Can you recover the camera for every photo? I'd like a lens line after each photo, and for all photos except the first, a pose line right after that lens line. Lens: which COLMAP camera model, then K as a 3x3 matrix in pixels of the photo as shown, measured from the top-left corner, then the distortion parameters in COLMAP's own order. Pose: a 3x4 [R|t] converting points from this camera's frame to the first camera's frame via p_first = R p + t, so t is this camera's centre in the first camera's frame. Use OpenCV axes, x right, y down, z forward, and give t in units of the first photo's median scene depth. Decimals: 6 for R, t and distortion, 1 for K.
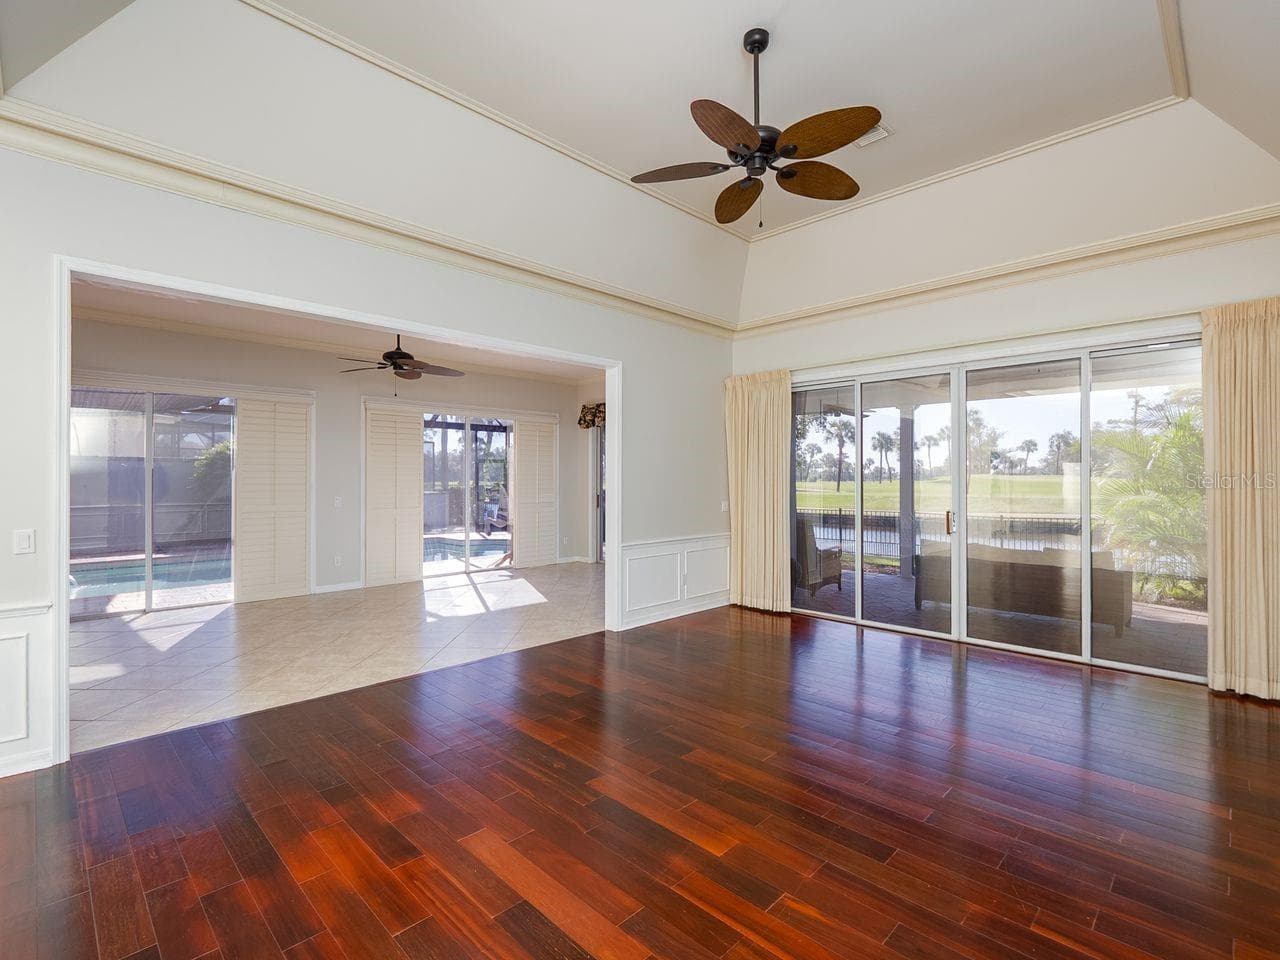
lens RADIAL K [[609.7, 0, 640.2], [0, 609.7, 476.3], [0, 0, 1]] dist [-0.006501, -0.001341]
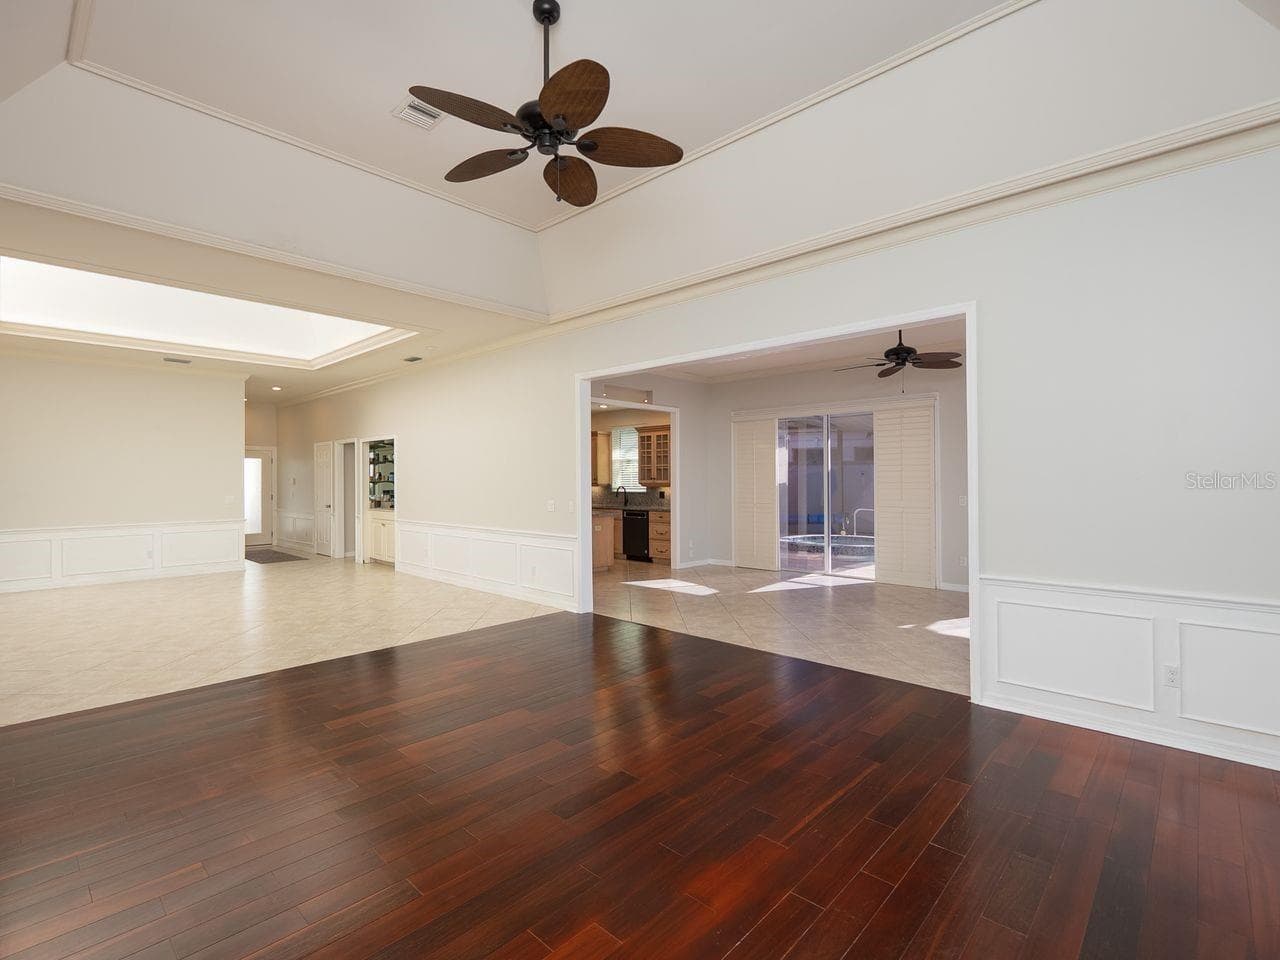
lens RADIAL K [[609.7, 0, 651.8], [0, 609.7, 479.4], [0, 0, 1]] dist [-0.006501, -0.001341]
pose [[0.032007, 0.000581, -0.999487, 0.521153], [0.011404, 0.999935, 0.000946, 0.001917], [0.999423, -0.011429, 0.031999, 0.522751]]
